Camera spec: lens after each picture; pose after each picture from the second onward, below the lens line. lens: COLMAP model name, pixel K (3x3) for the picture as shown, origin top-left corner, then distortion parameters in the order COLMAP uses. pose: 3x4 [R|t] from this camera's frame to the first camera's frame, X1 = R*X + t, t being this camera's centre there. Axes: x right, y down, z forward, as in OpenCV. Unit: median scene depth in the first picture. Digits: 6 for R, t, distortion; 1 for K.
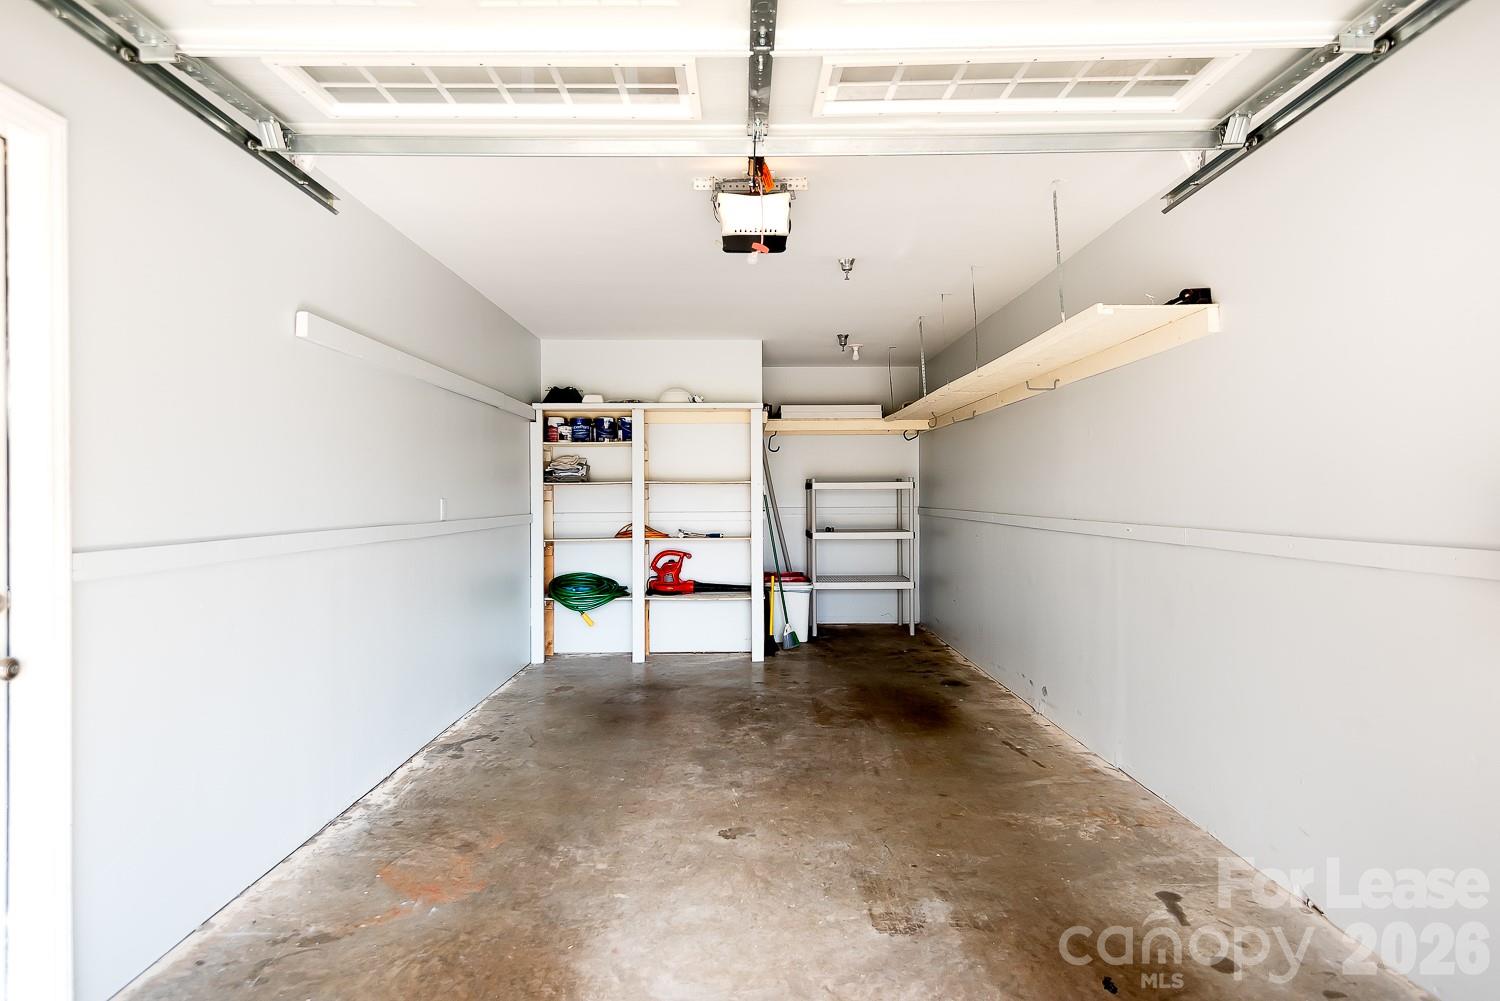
lens RADIAL K [[843.8, 0, 741.1], [0, 843.8, 496.5], [0, 0, 1]] dist [0.036702, -0.011417]
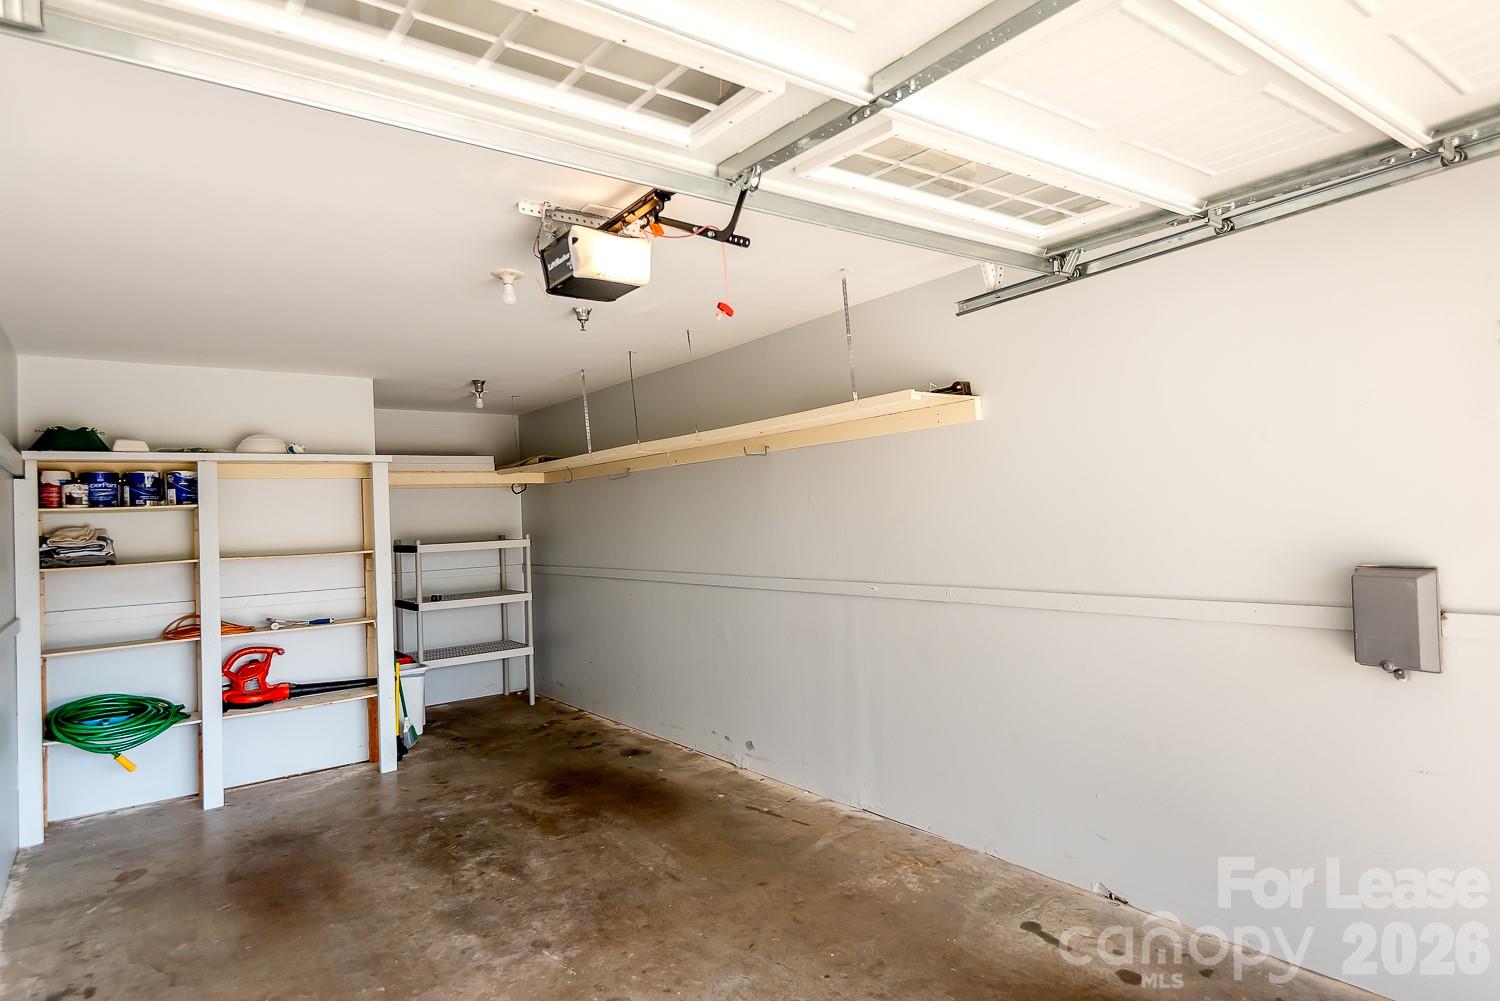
lens RADIAL K [[843.8, 0, 752.6], [0, 843.8, 500.1], [0, 0, 1]] dist [0.036702, -0.011417]
pose [[0.805148, -0.015865, 0.592862, -0.192334], [0.040136, 0.998808, -0.027779, -0.031256], [-0.591715, 0.046162, 0.804825, 0.125868]]
